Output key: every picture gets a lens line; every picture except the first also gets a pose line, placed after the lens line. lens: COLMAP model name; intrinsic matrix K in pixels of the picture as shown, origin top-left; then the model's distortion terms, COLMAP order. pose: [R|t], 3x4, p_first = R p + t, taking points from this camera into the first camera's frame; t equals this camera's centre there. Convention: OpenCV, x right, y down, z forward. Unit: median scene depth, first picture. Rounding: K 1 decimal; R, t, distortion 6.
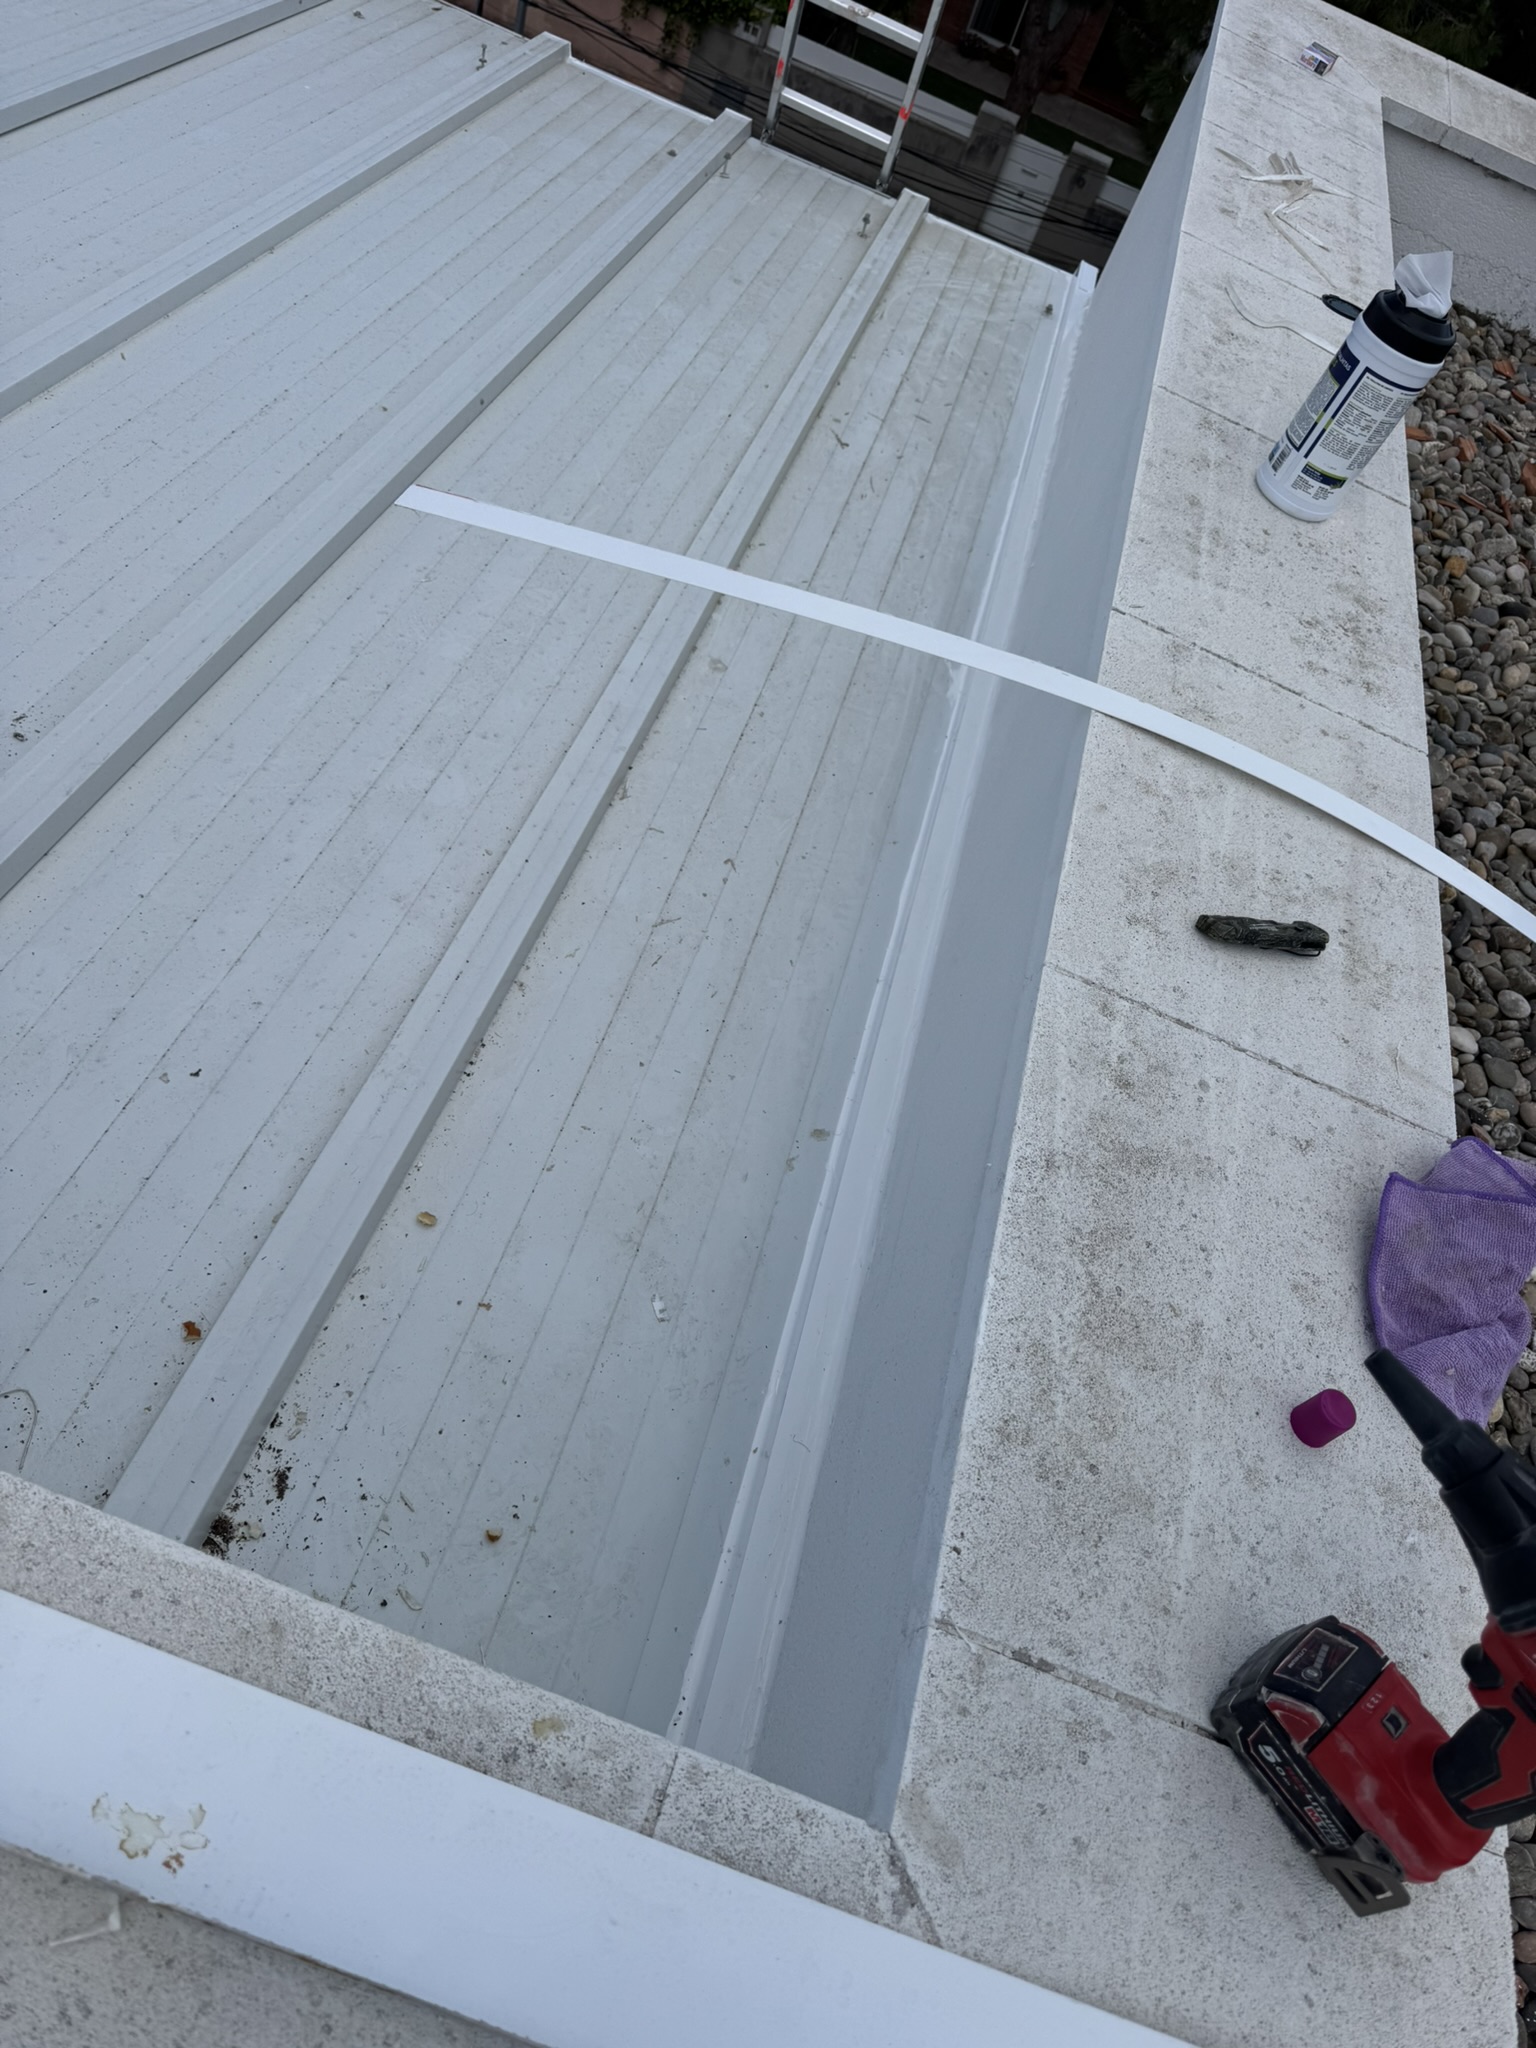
lens RADIAL K [[1420.8, 0, 768.0], [0, 1420.8, 1024.0], [0, 0, 1]] dist [0.072471, -0.080752]
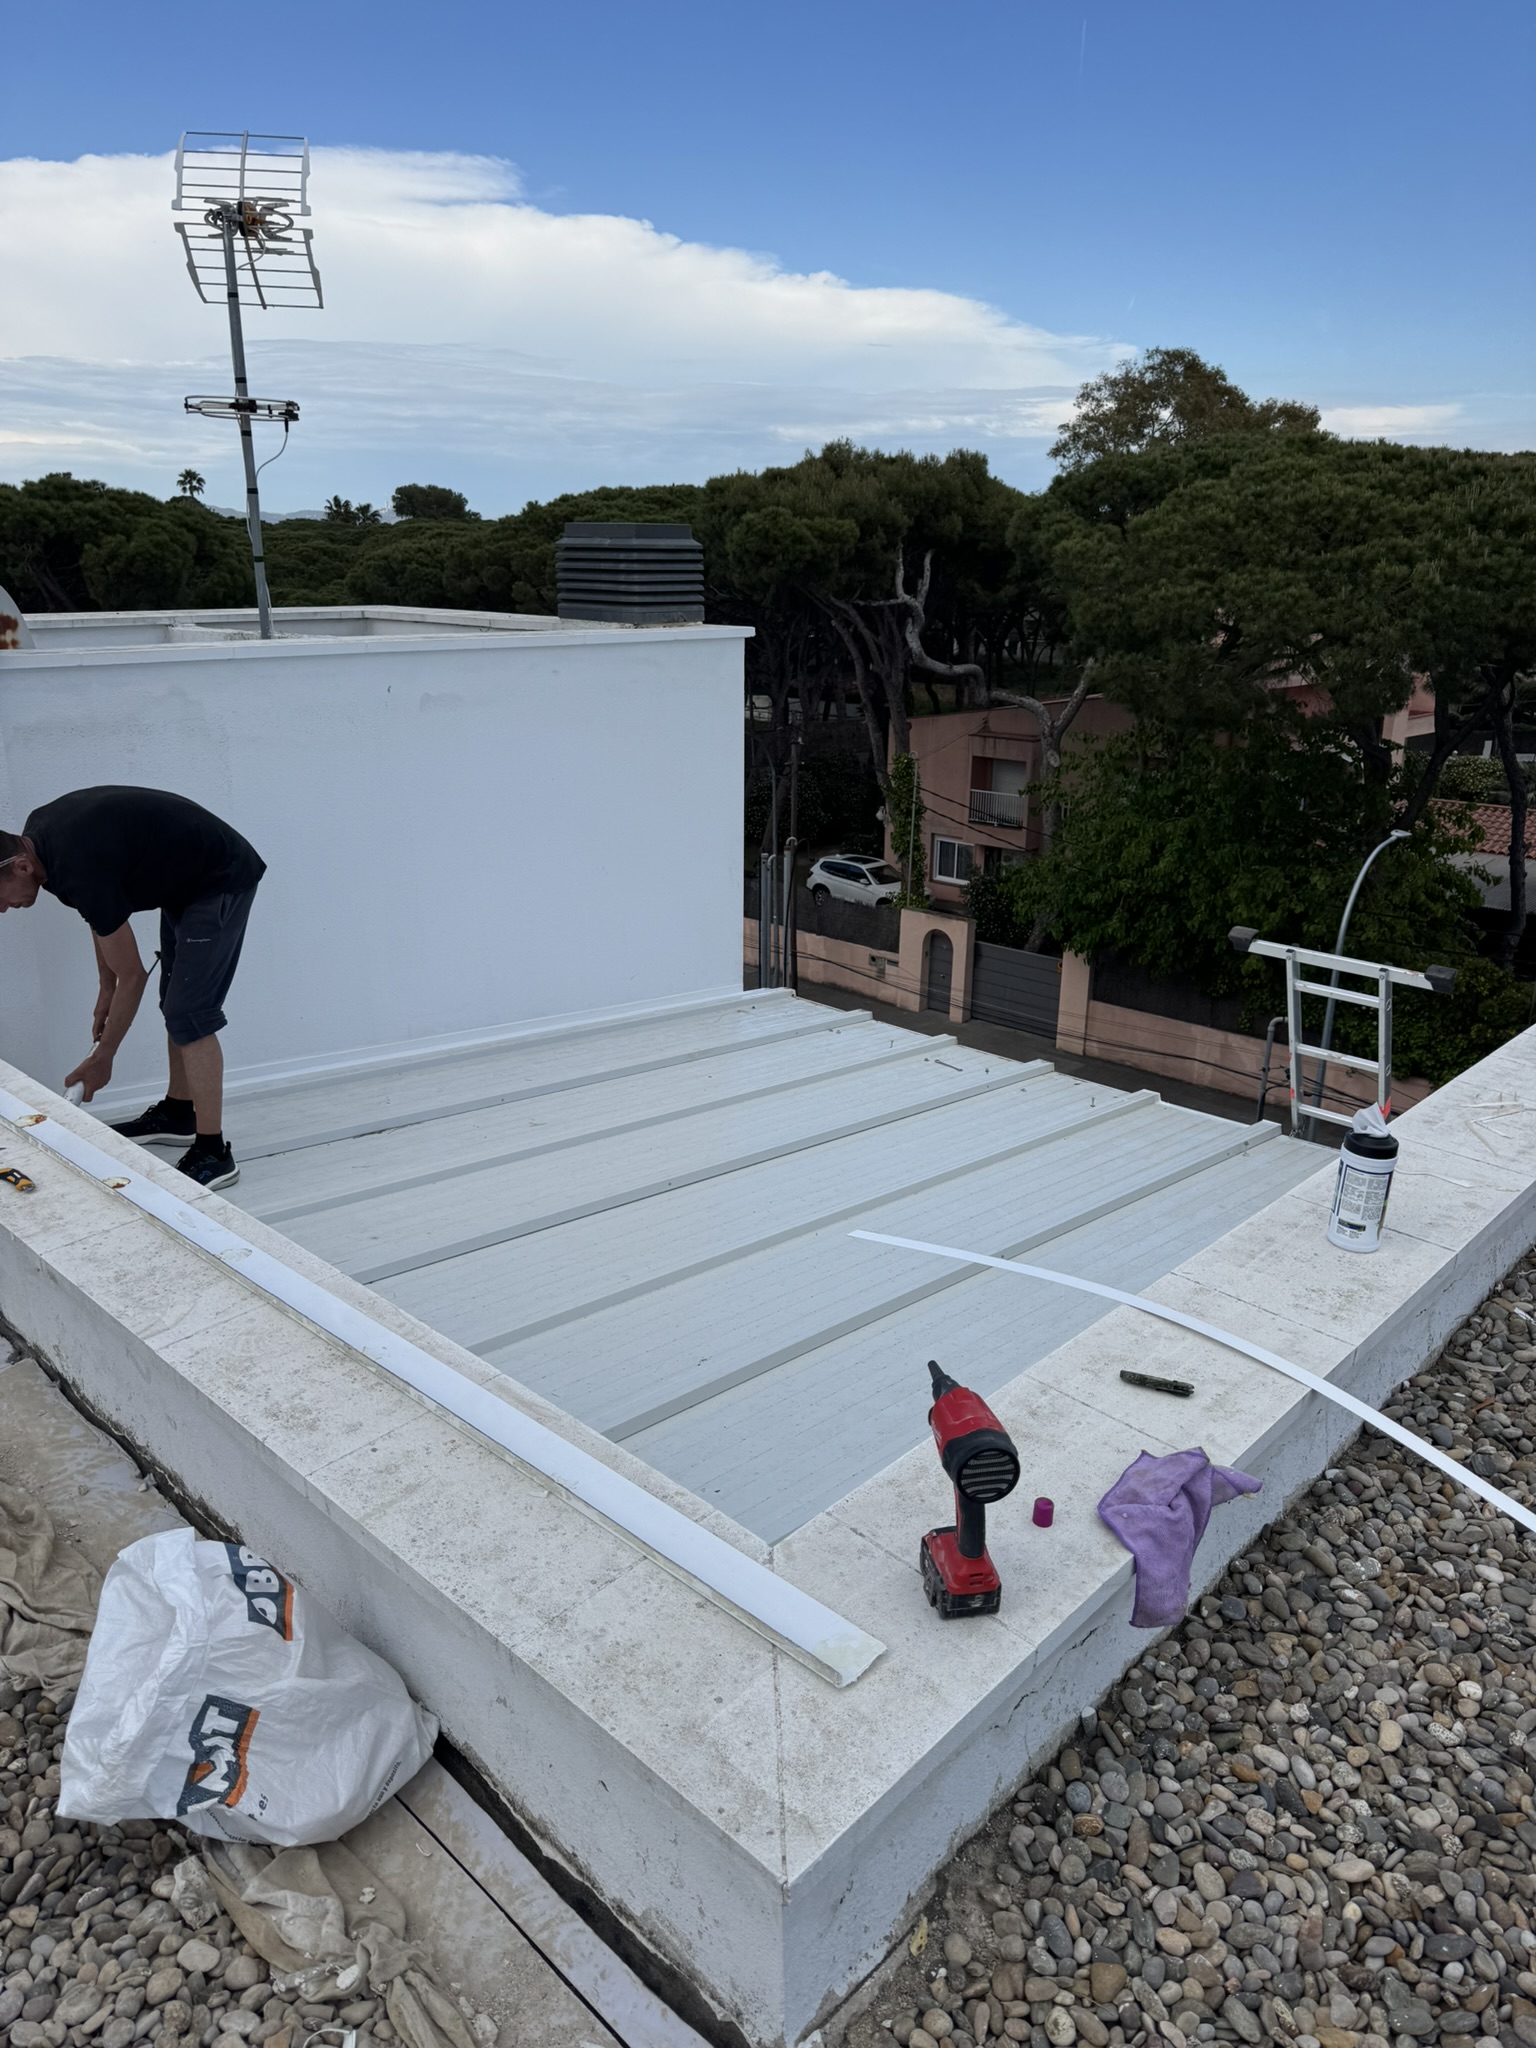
lens RADIAL K [[1460.7, 0, 768.0], [0, 1460.7, 1024.0], [0, 0, 1]] dist [0.016754, -0.020586]
pose [[0.853915, -0.124332, -0.505342, 0.882146], [-0.222005, 0.791222, -0.569808, 0.742509], [0.470683, 0.598756, 0.648034, -0.785043]]
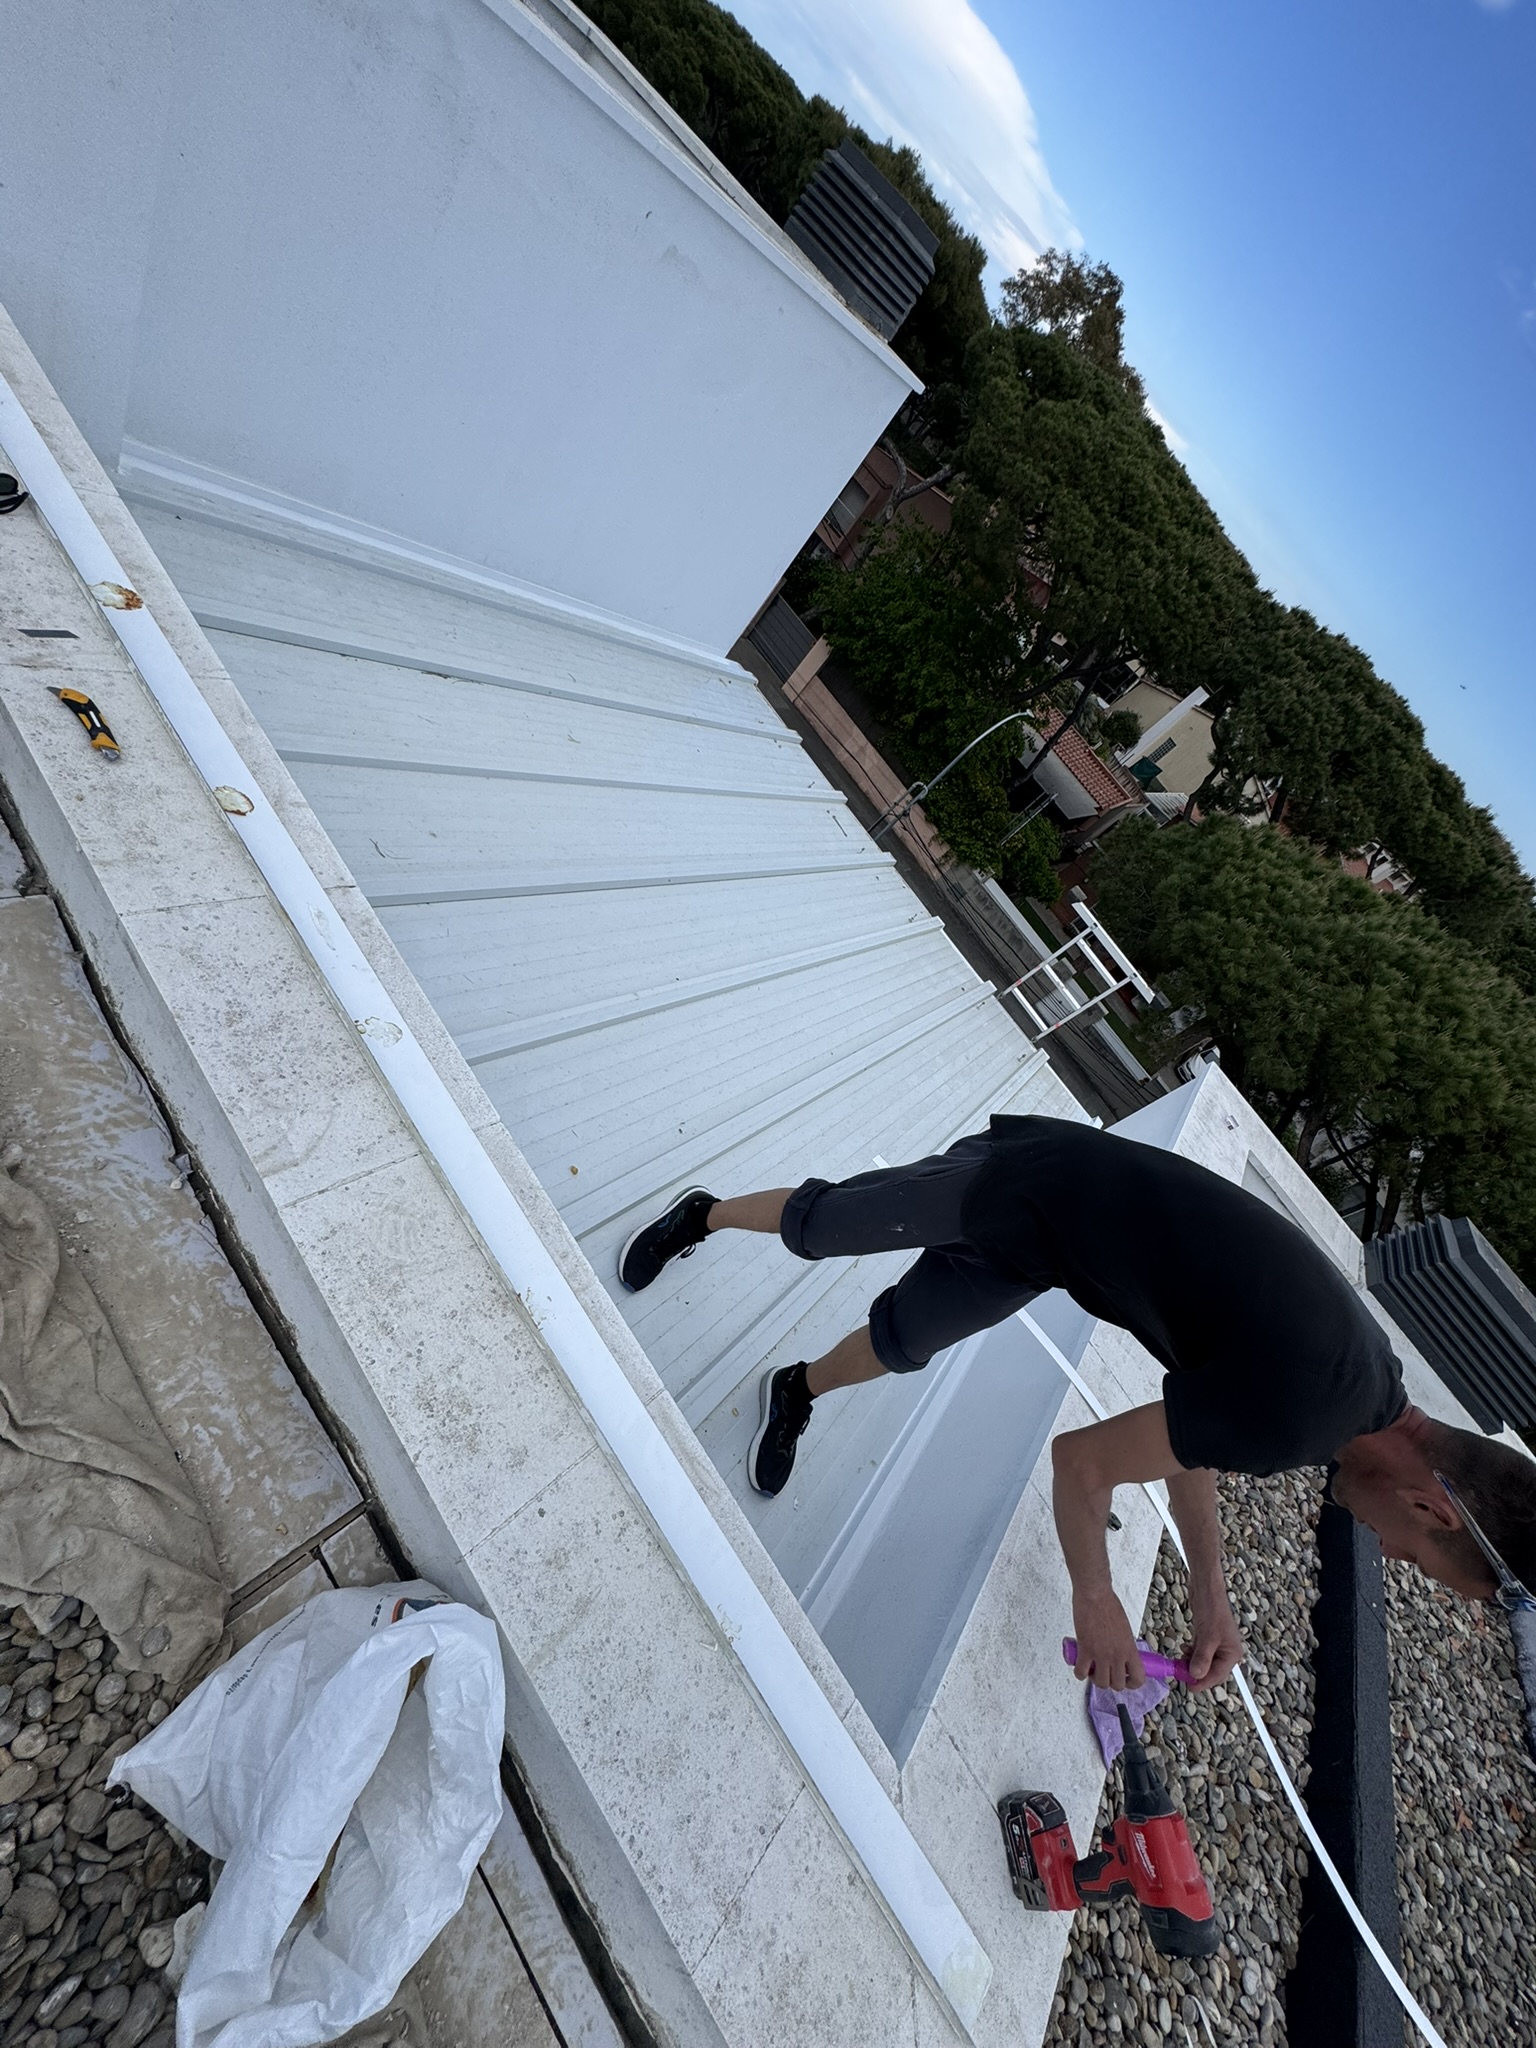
lens RADIAL K [[815.8, 0, 768.0], [0, 815.8, 1024.0], [0, 0, 1]] dist [-0.004308, 0.000167]
pose [[0.843242, 0.526287, -0.109384, -0.412360], [-0.533153, 0.792941, -0.294945, -0.006527], [-0.068491, 0.307029, 0.949233, -0.547633]]
